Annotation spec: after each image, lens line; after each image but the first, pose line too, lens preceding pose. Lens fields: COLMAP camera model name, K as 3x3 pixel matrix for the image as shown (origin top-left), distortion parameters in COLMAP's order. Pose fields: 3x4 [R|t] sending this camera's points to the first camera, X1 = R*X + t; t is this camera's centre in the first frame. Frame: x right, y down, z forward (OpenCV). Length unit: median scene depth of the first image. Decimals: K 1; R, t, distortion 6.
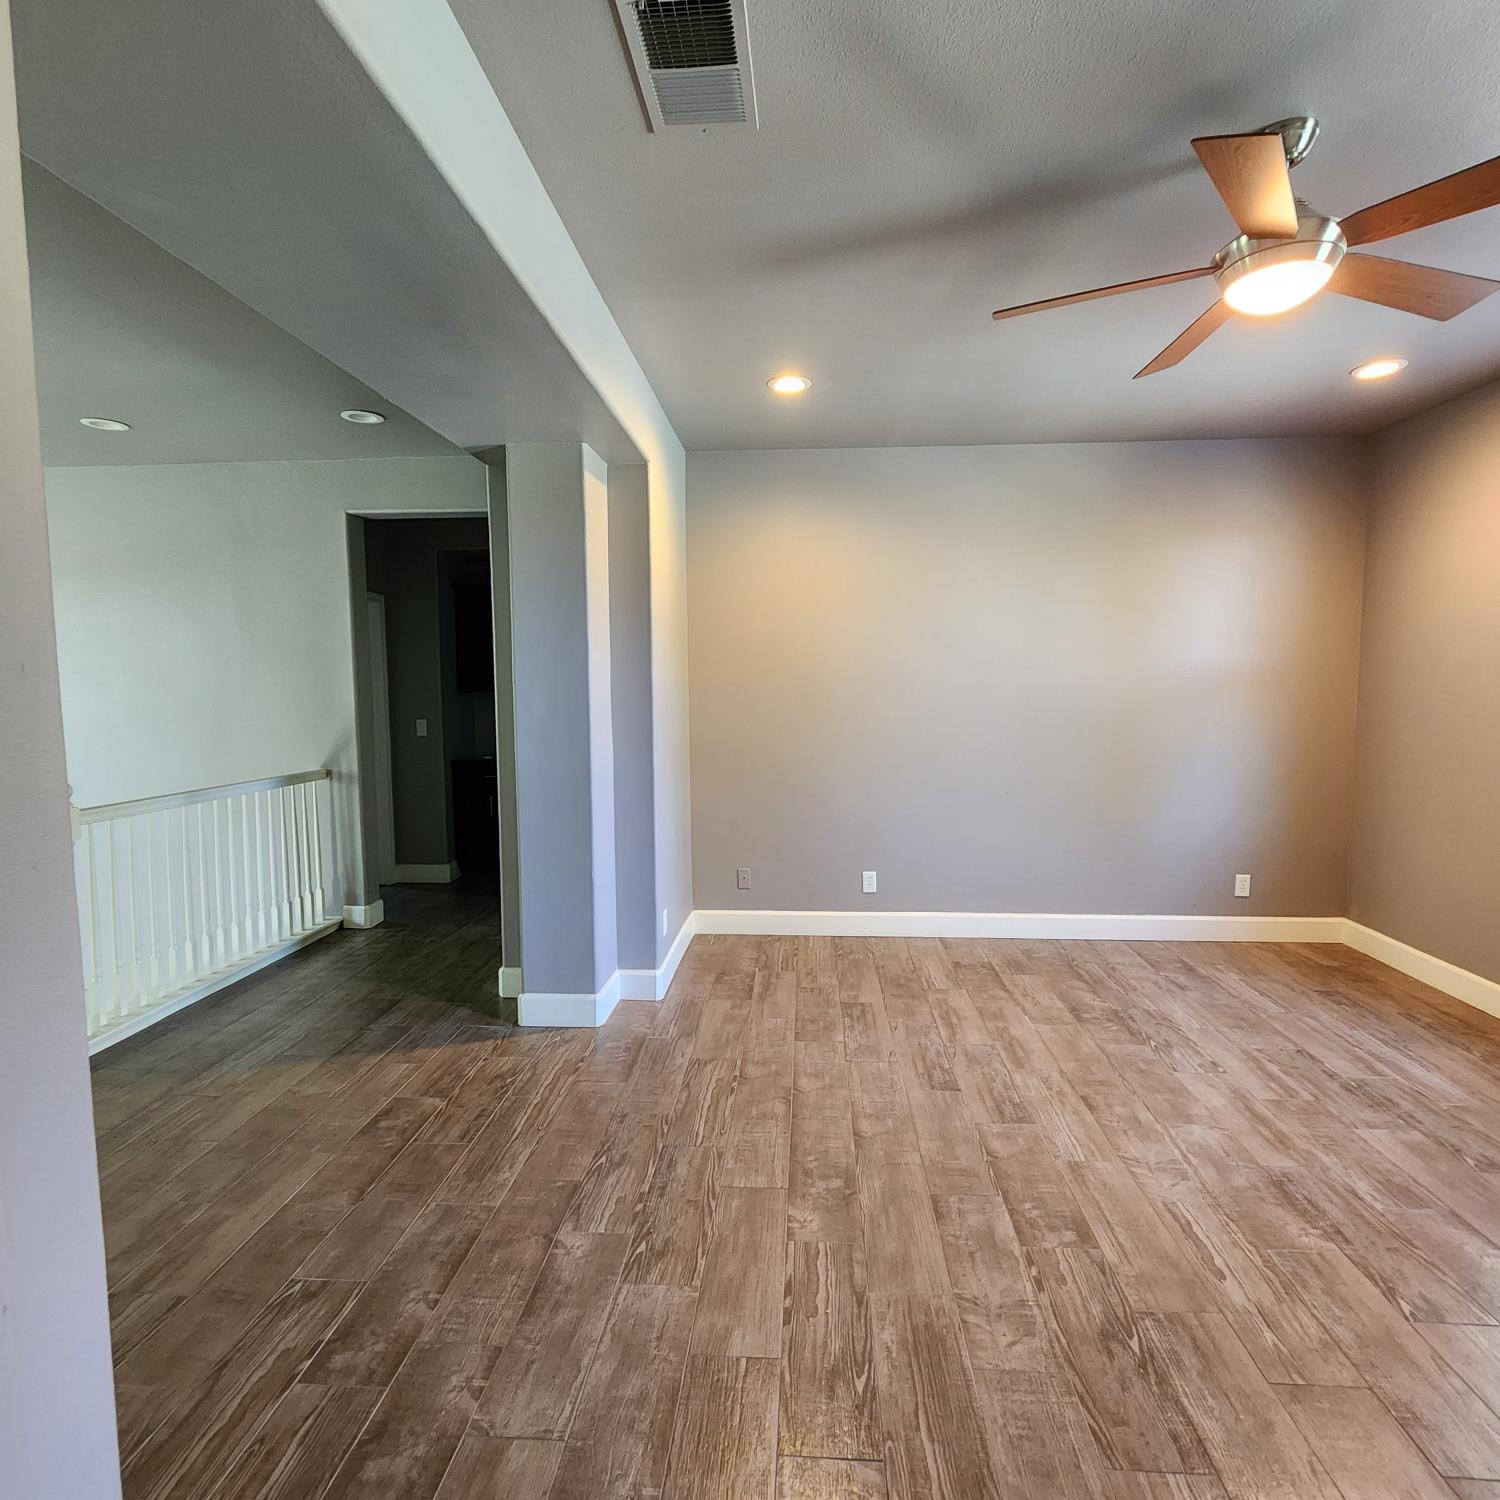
lens RADIAL K [[819.3, 0, 754.1], [0, 819.3, 746.5], [0, 0, 1]] dist [0.001858, 0.000559]
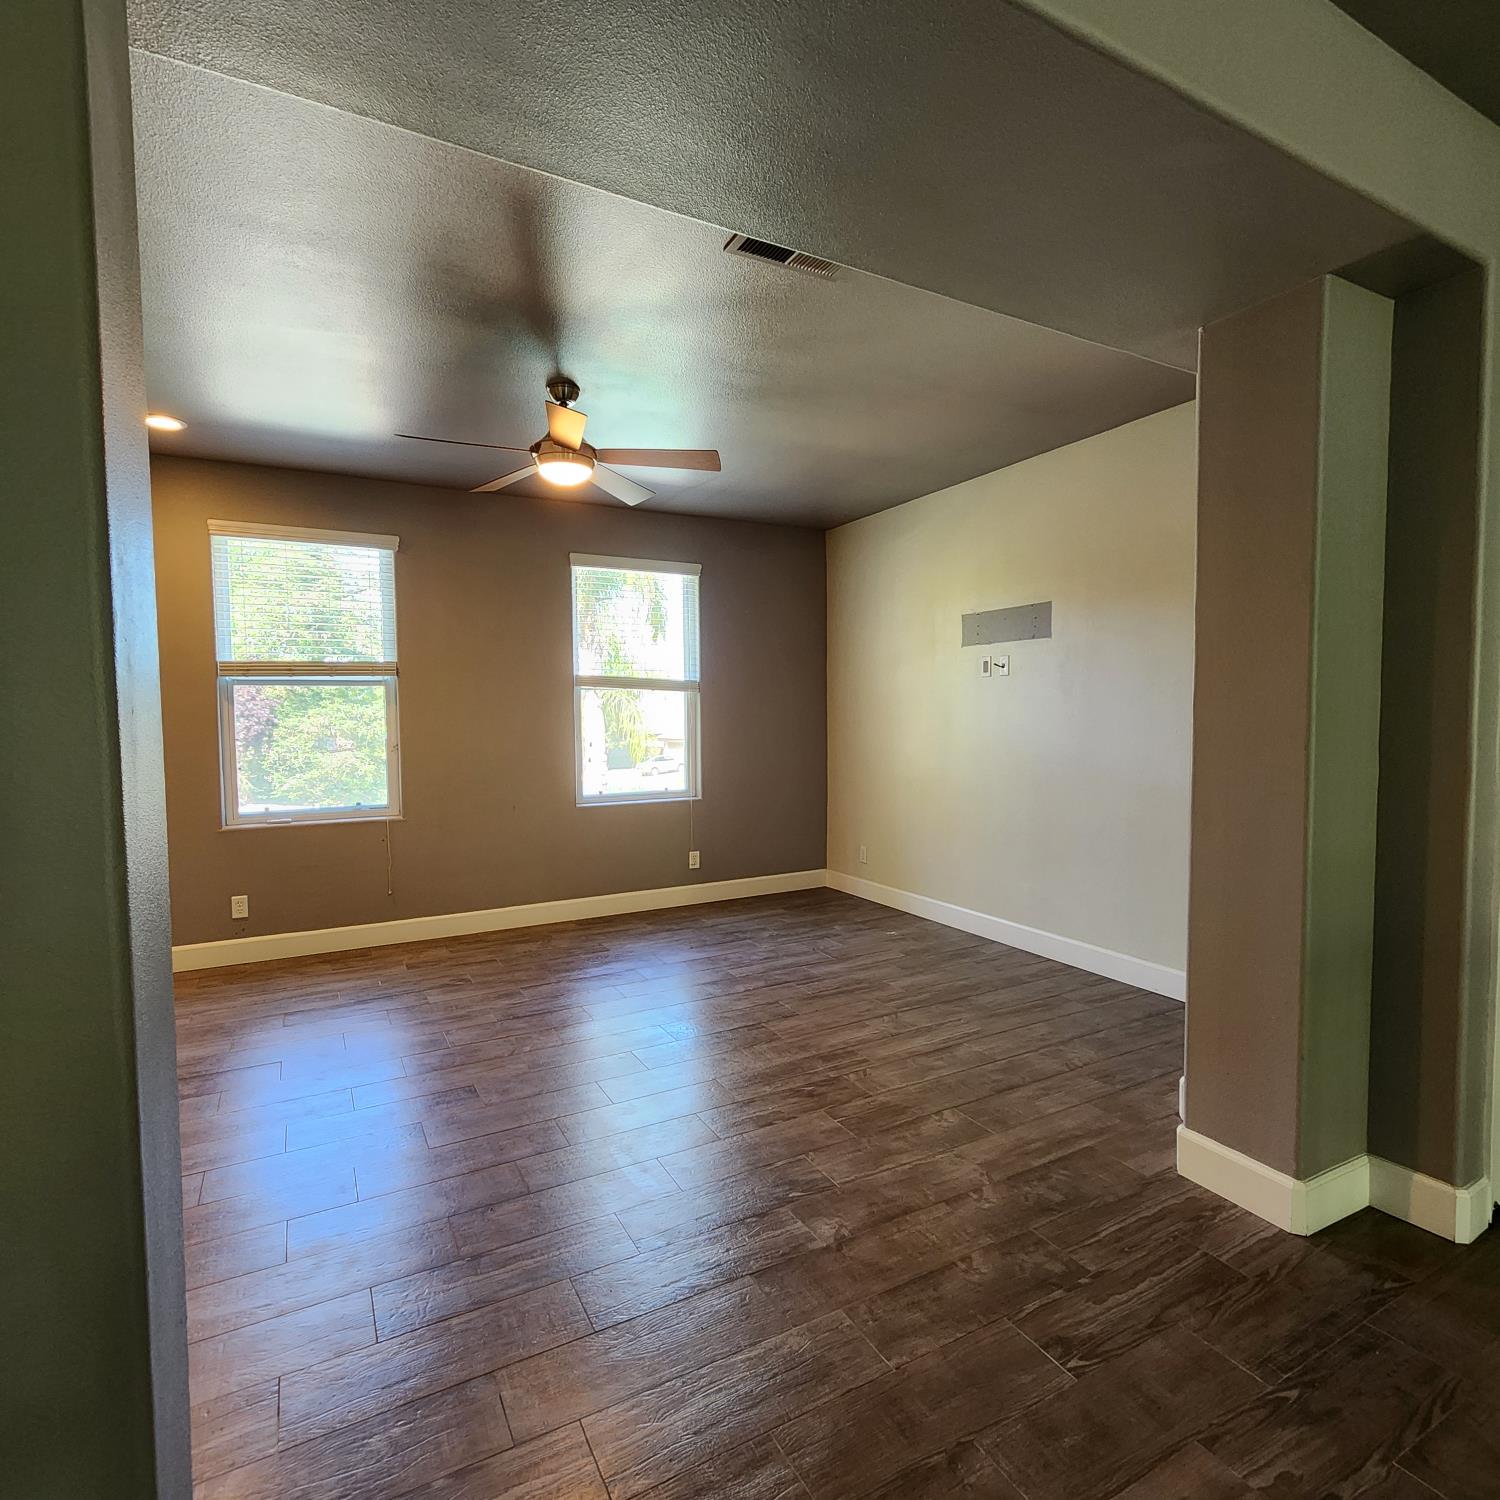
lens RADIAL K [[819.3, 0, 753.6], [0, 819.3, 748.7], [0, 0, 1]] dist [0.001858, 0.000559]
pose [[-0.531394, -0.024628, 0.846767, -1.127389], [0.074075, 0.994398, 0.075408, -0.074943], [-0.843880, 0.102796, -0.526592, 1.725363]]
